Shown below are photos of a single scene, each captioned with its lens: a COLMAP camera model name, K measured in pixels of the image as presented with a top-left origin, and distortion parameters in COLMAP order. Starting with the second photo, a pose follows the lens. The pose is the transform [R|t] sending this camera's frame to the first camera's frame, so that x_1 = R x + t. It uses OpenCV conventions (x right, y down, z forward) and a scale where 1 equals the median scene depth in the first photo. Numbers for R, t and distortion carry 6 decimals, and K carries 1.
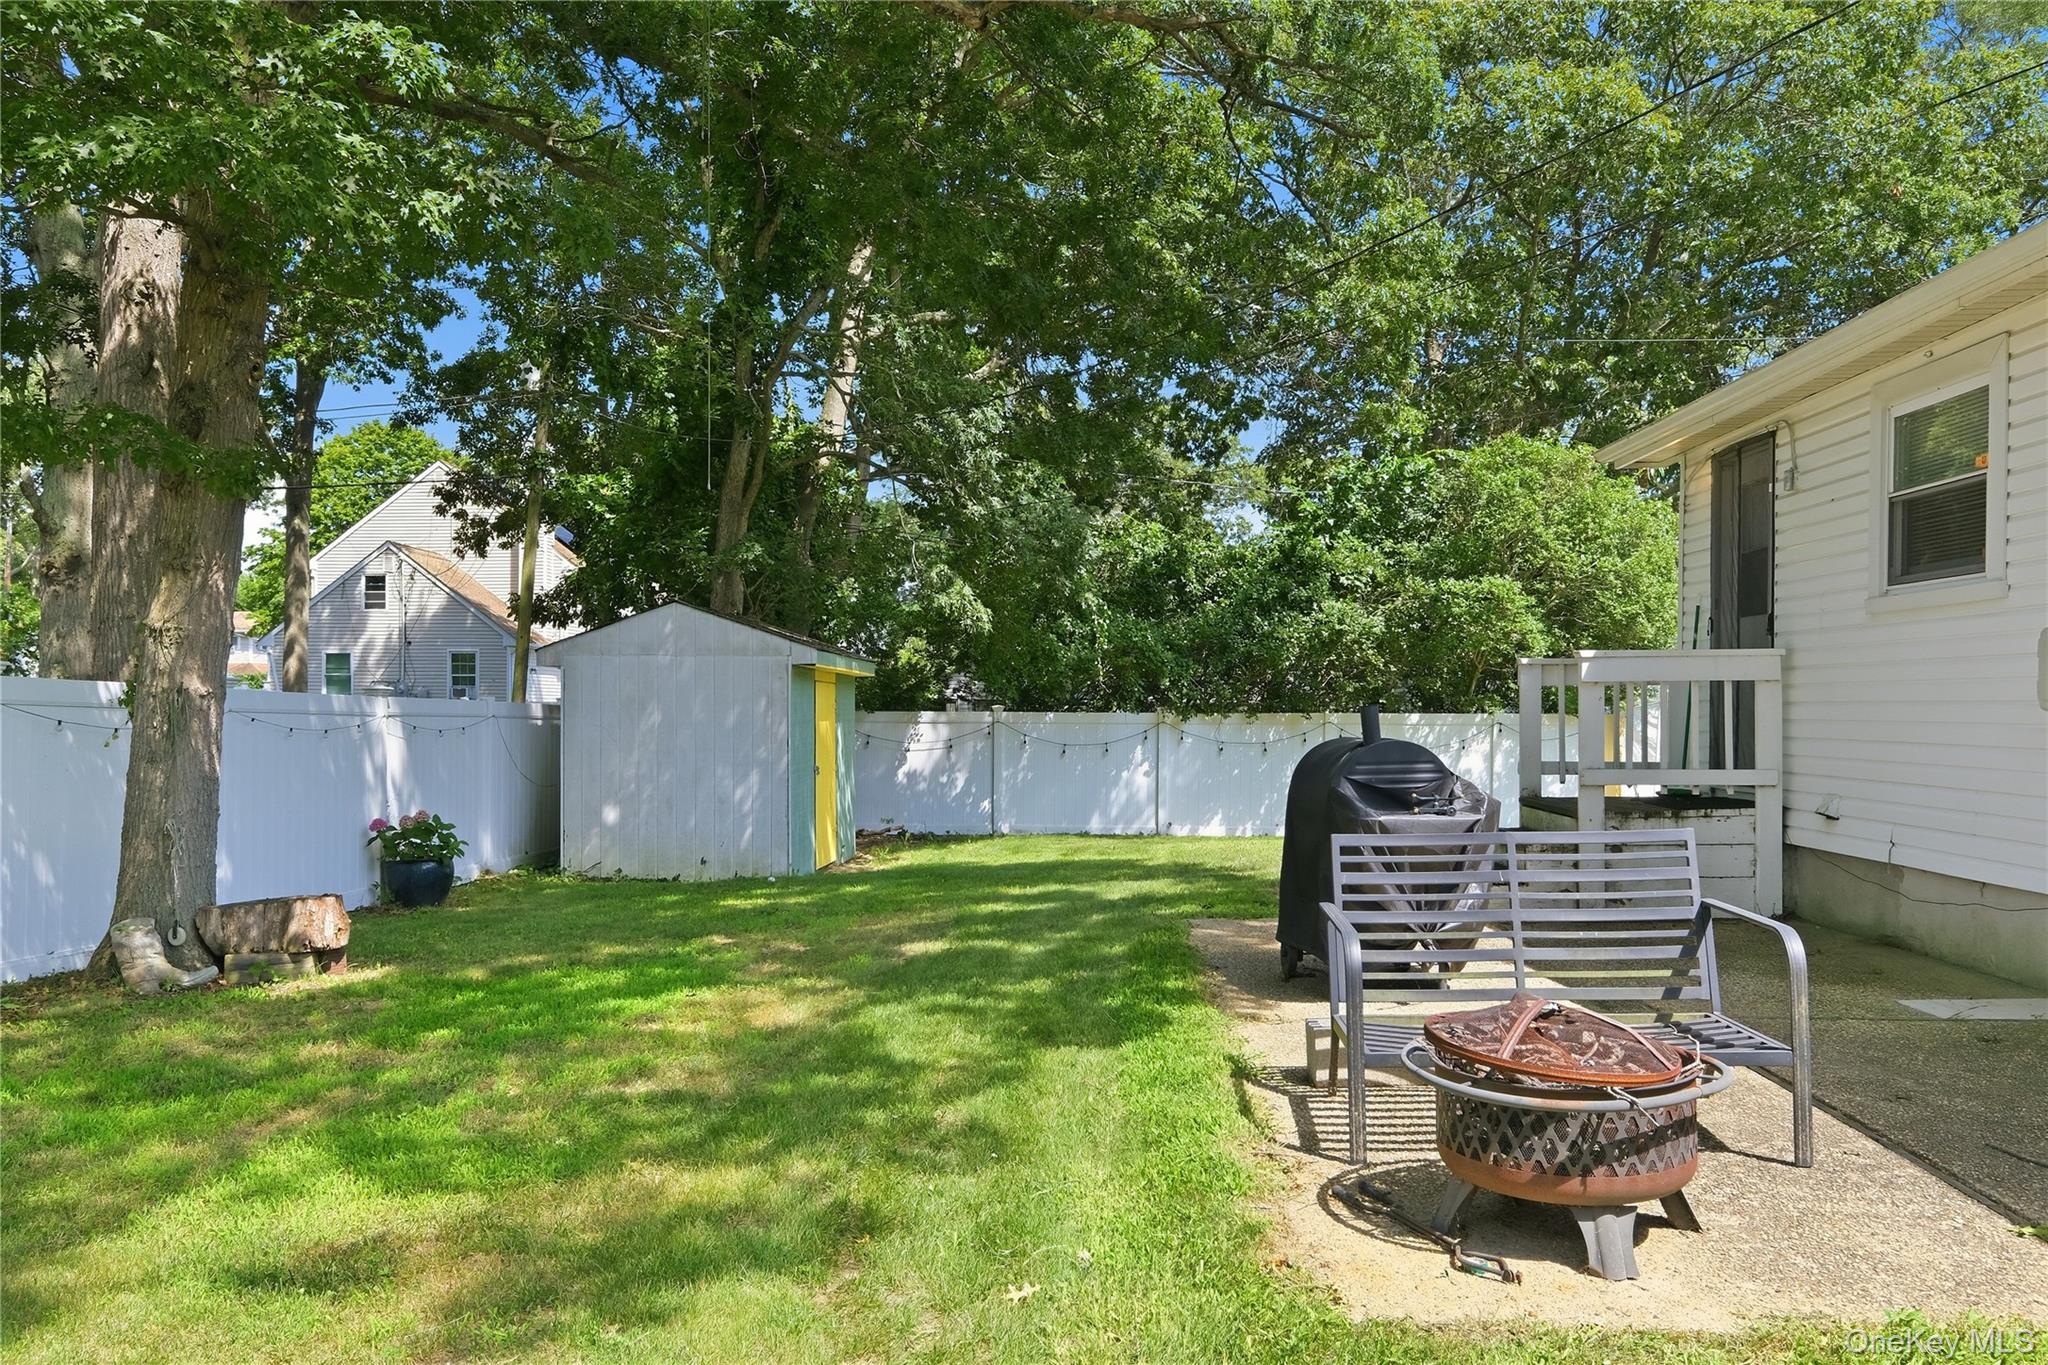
lens RADIAL K [[1570.3, 0, 1024.0], [0, 1570.3, 682.5], [0, 0, 1]] dist [0.001083, -0.001675]
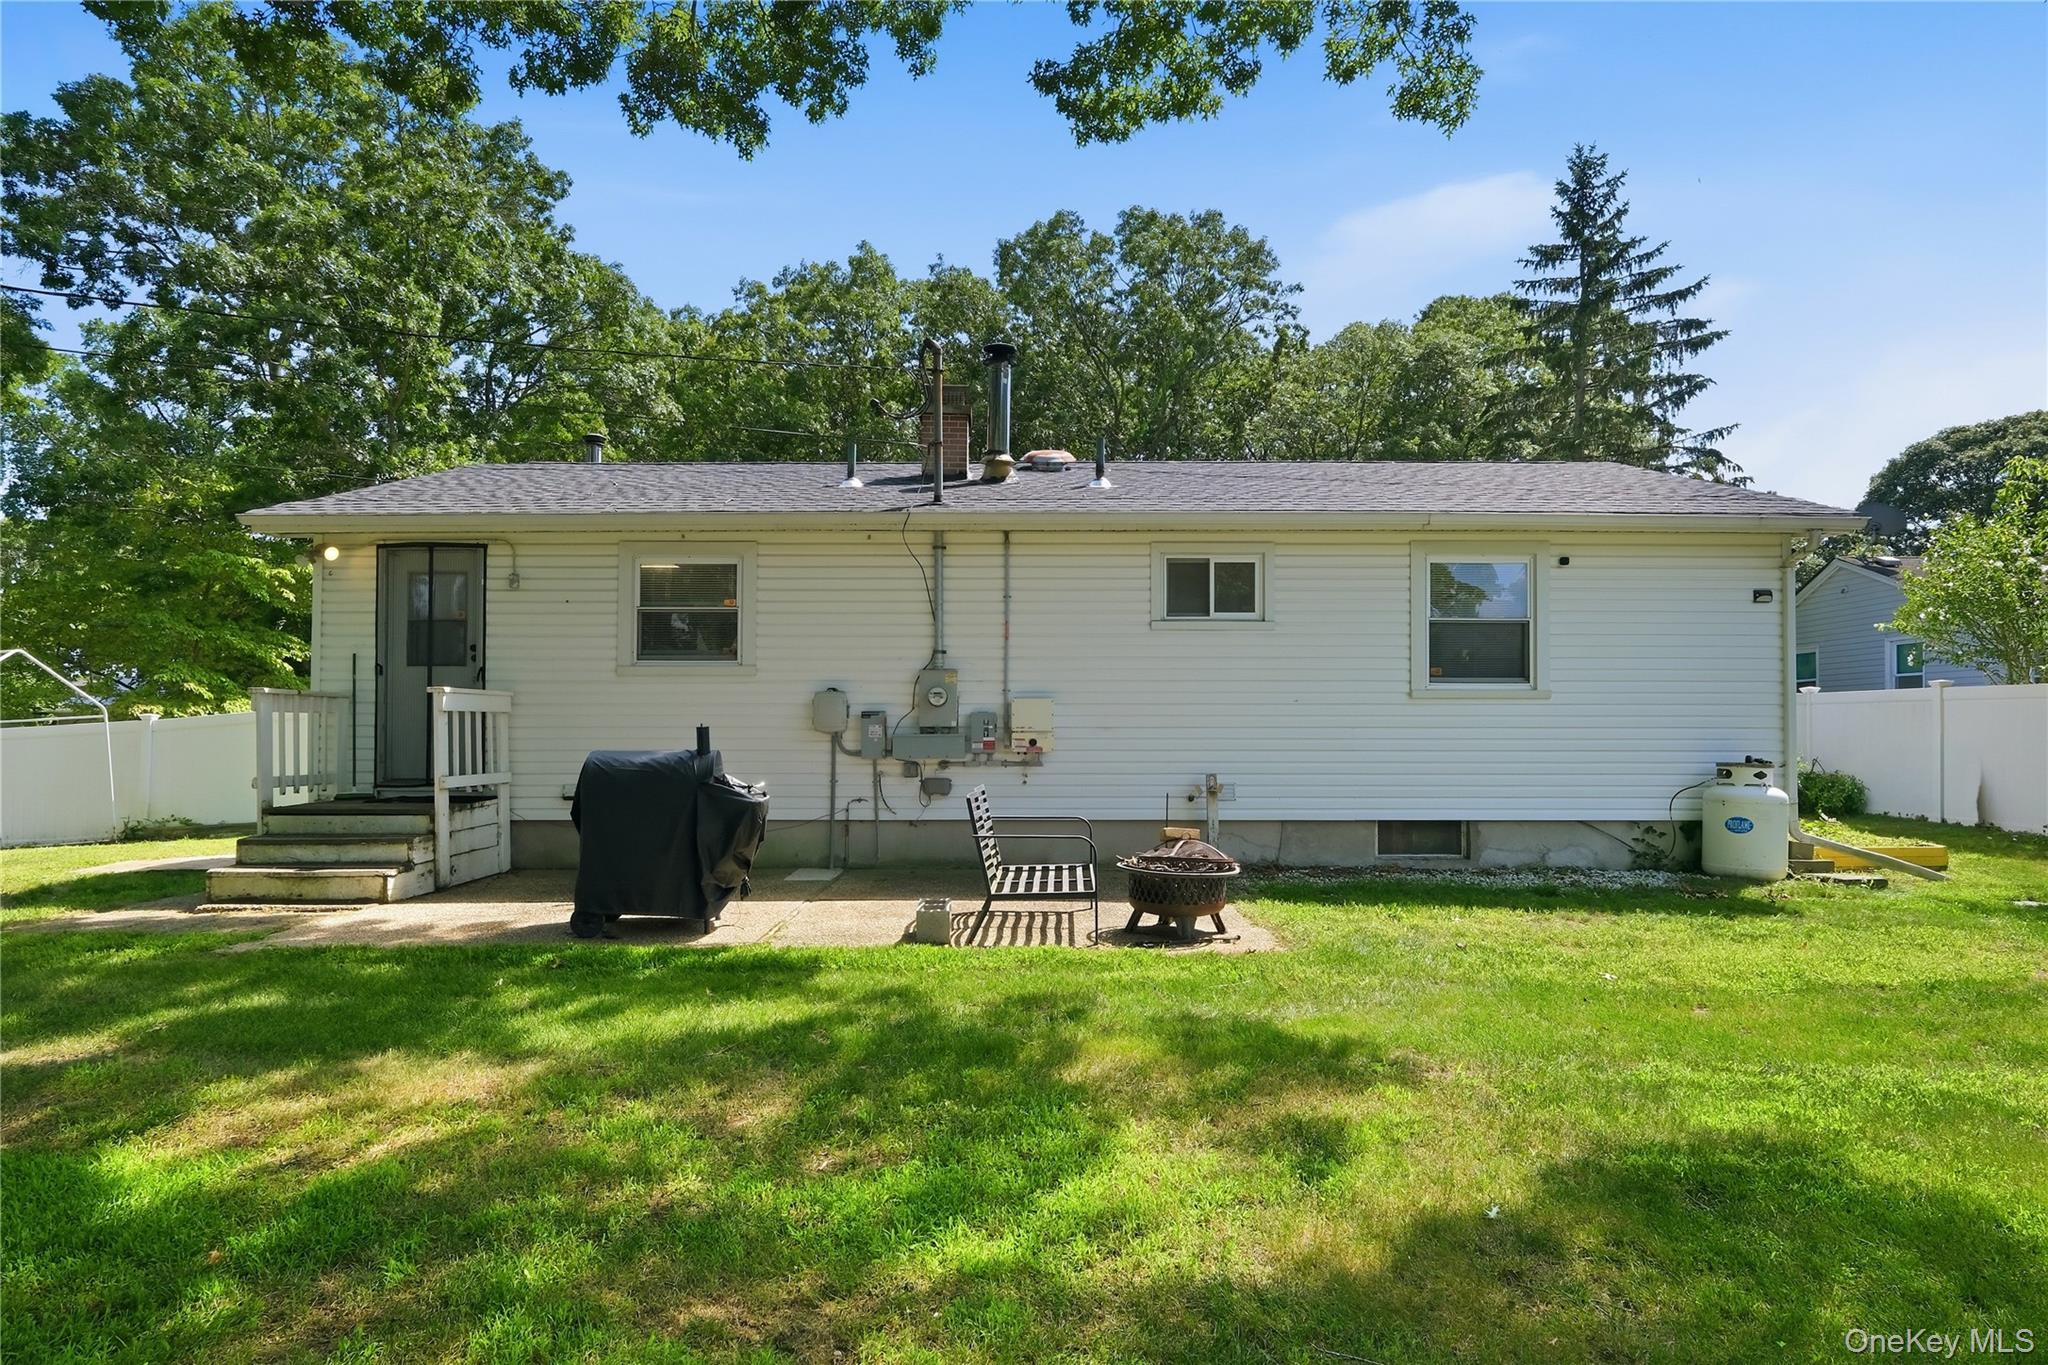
lens RADIAL K [[1117.6, 0, 1024.0], [0, 1117.6, 734.2], [0, 0, 1]] dist [0.000129, 0.000412]
pose [[-0.049585, -0.001650, 0.998769, -0.513945], [-0.014840, 0.999889, 0.000915, 0.009653], [-0.998660, -0.014776, -0.049604, 0.476482]]
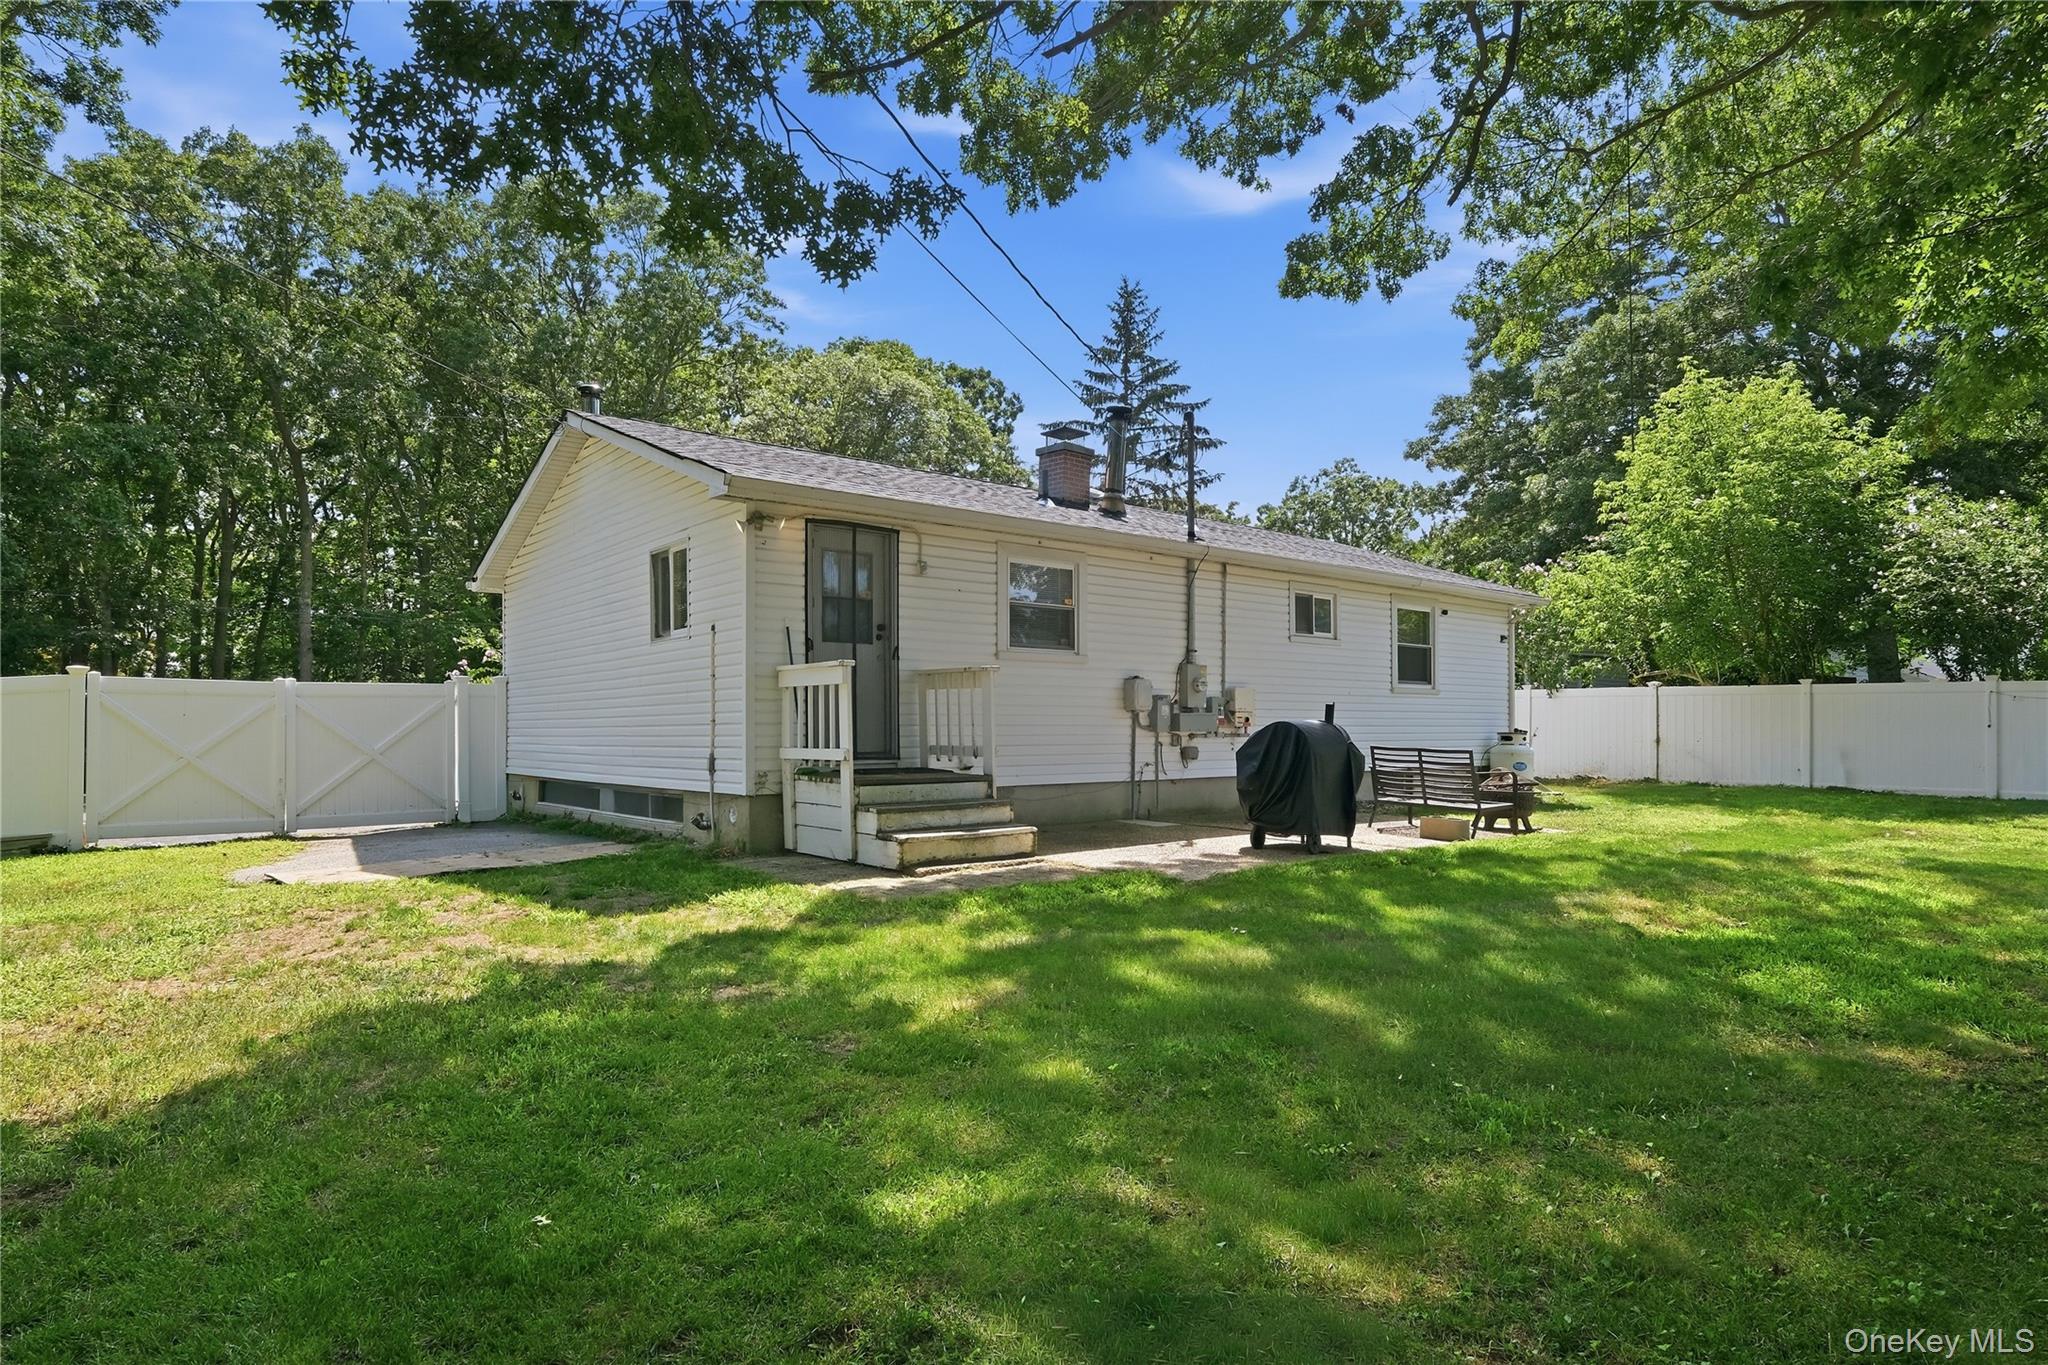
lens RADIAL K [[1117.6, 0, 1024.0], [0, 1117.6, 734.2], [0, 0, 1]] dist [0.000129, 0.000412]
pose [[-0.669617, -0.007961, 0.742664, -0.372766], [-0.013194, 0.999912, -0.001177, 0.037706], [-0.742590, -0.010587, -0.669663, 1.432633]]
